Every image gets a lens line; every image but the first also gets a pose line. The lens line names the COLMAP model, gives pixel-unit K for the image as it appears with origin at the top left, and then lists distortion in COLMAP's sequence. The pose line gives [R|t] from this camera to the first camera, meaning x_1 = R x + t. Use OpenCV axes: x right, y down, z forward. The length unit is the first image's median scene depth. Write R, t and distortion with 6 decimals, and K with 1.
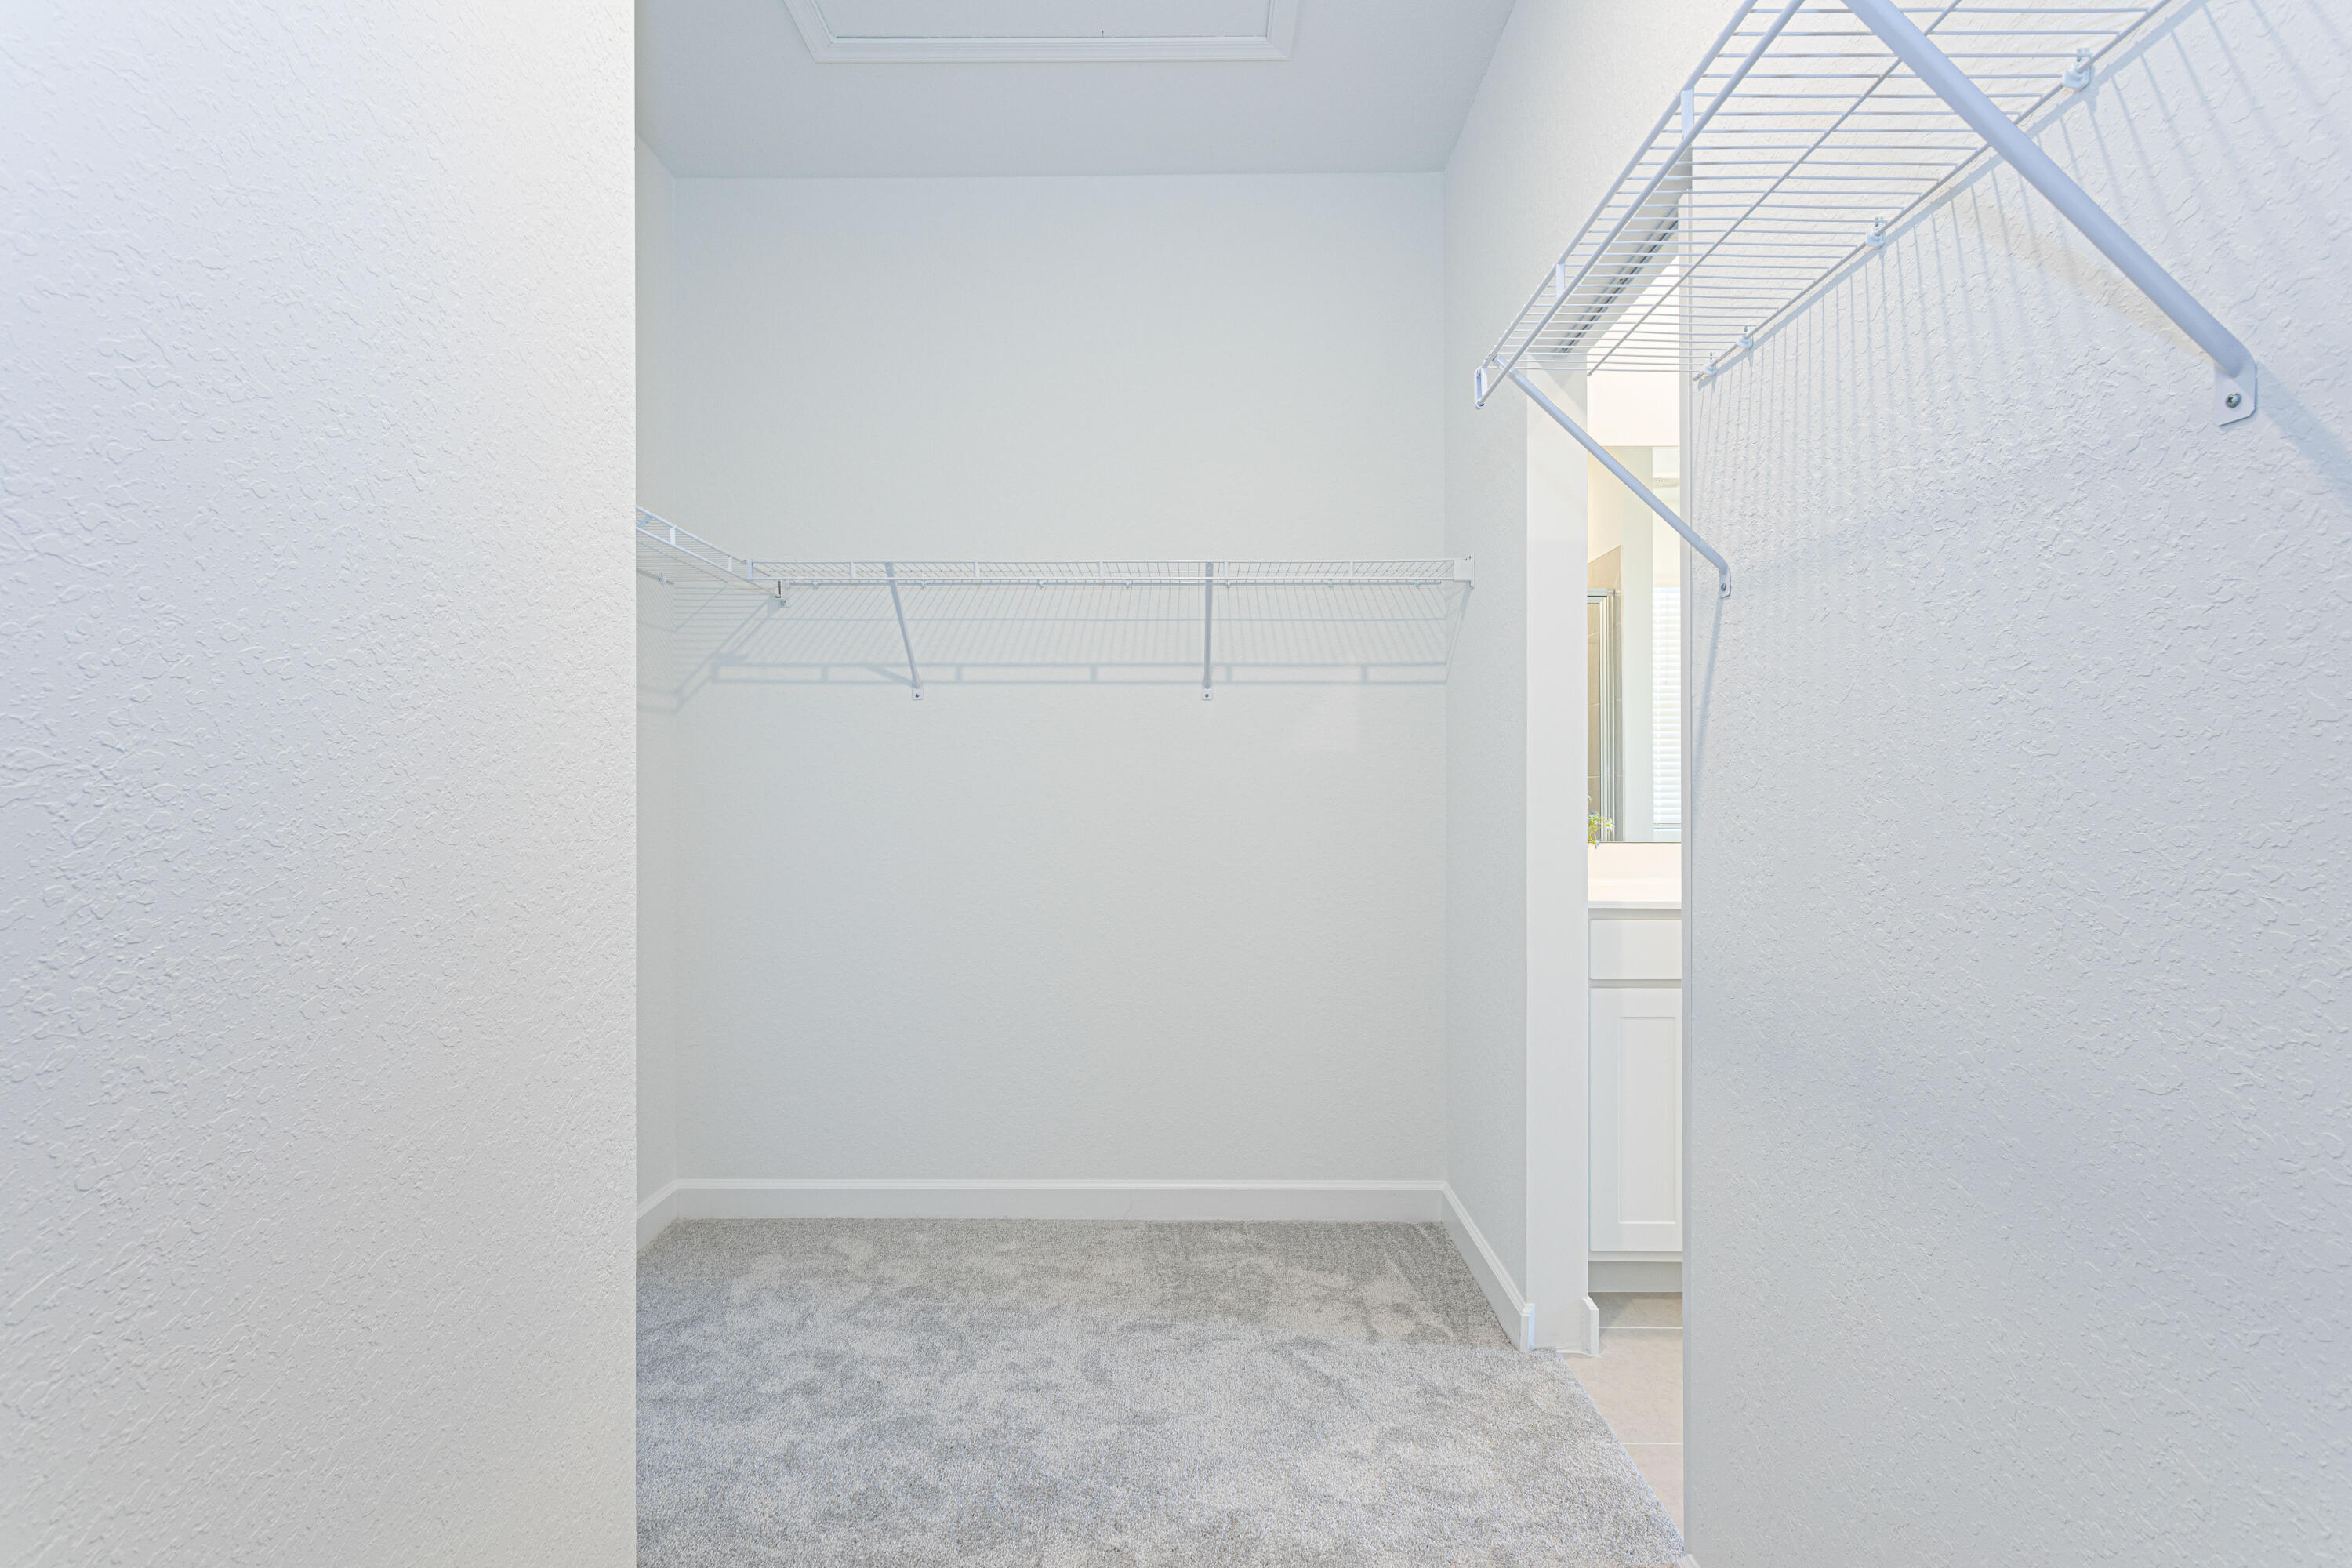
lens RADIAL K [[1145.8, 0, 1161.5], [0, 1145.8, 780.3], [0, 0, 1]] dist [0.002278, 0.000727]
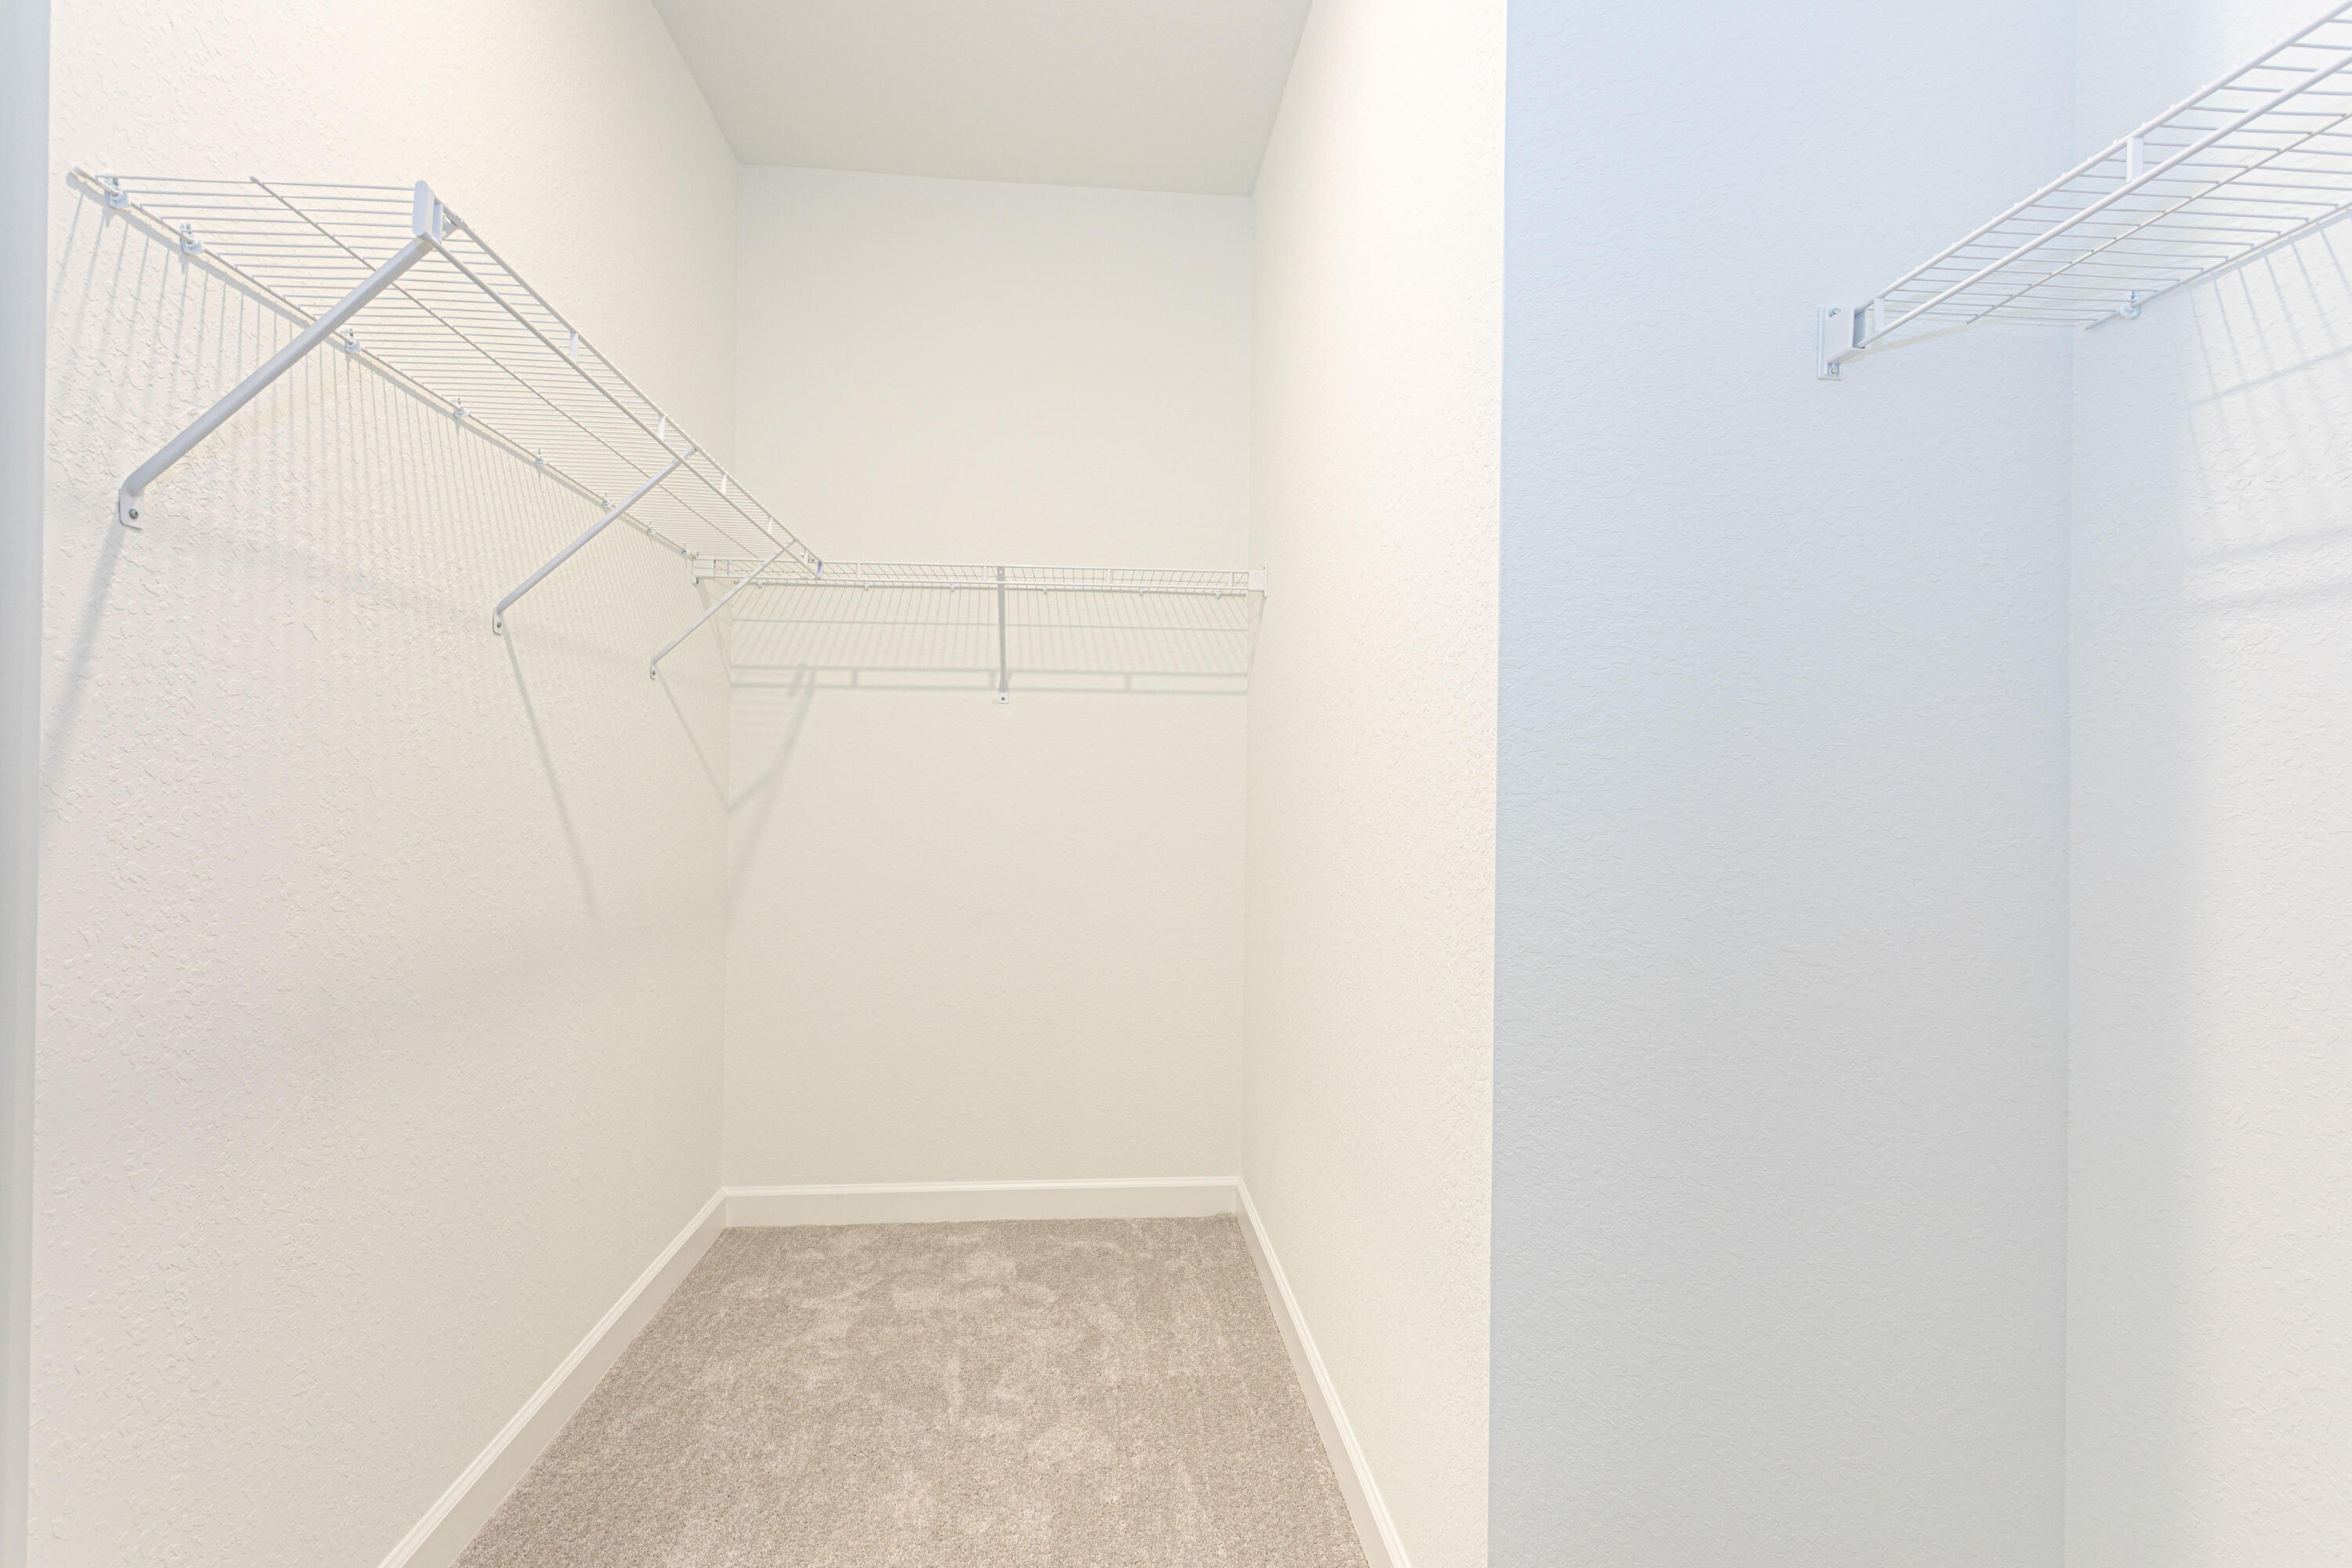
lens RADIAL K [[1145.8, 0, 1161.5], [0, 1145.8, 780.3], [0, 0, 1]] dist [0.002278, 0.000727]
pose [[-0.996281, -0.008884, -0.085709, -0.160394], [-0.006435, 0.999564, -0.028817, 0.034168], [0.085927, -0.028158, -0.995903, 2.378628]]
